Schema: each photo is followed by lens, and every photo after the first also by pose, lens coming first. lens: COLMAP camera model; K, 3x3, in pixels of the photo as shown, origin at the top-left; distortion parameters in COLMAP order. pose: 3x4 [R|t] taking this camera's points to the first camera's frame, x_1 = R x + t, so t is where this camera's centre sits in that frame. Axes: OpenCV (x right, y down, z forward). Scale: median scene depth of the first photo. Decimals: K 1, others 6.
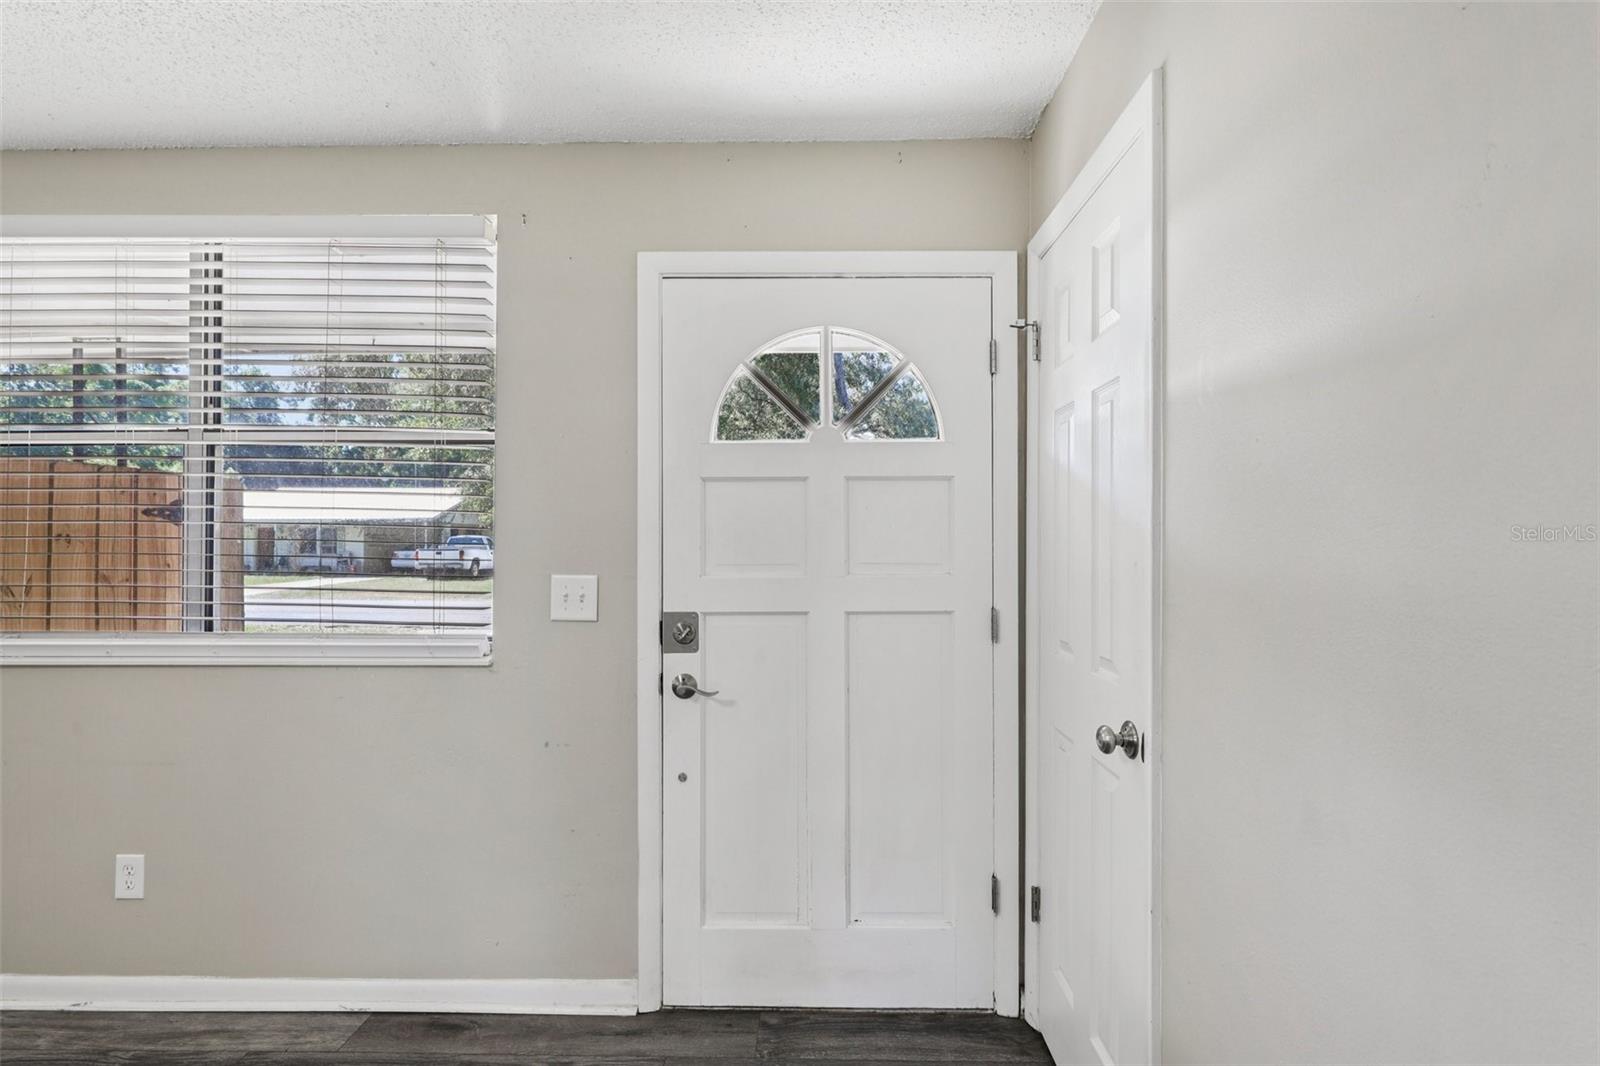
lens RADIAL K [[723.6, 0, 802.4], [0, 723.6, 527.0], [0, 0, 1]] dist [0.007832, 0.000831]
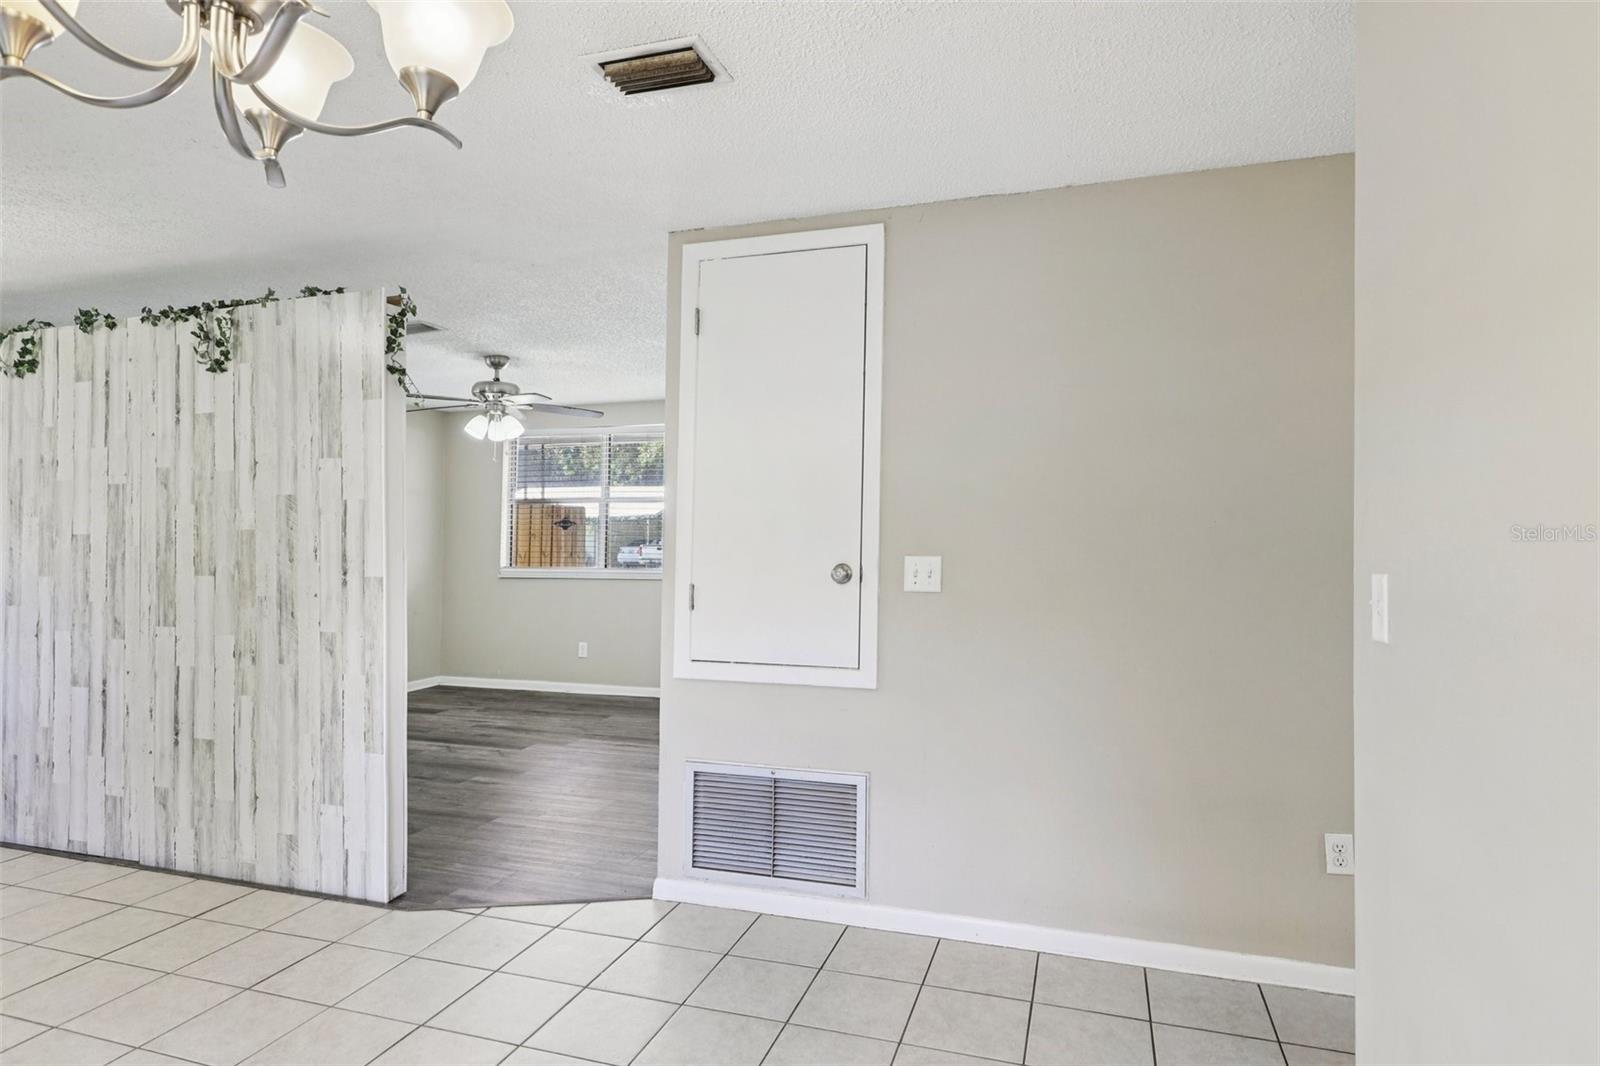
lens RADIAL K [[873.7, 0, 804.8], [0, 873.7, 519.1], [0, 0, 1]] dist [0.005693, -0.000362]
pose [[0.957148, -0.001825, -0.289594, 0.401178], [0.000871, 0.999994, -0.003422, -0.013717], [0.289598, 0.003023, 0.957144, -0.889942]]
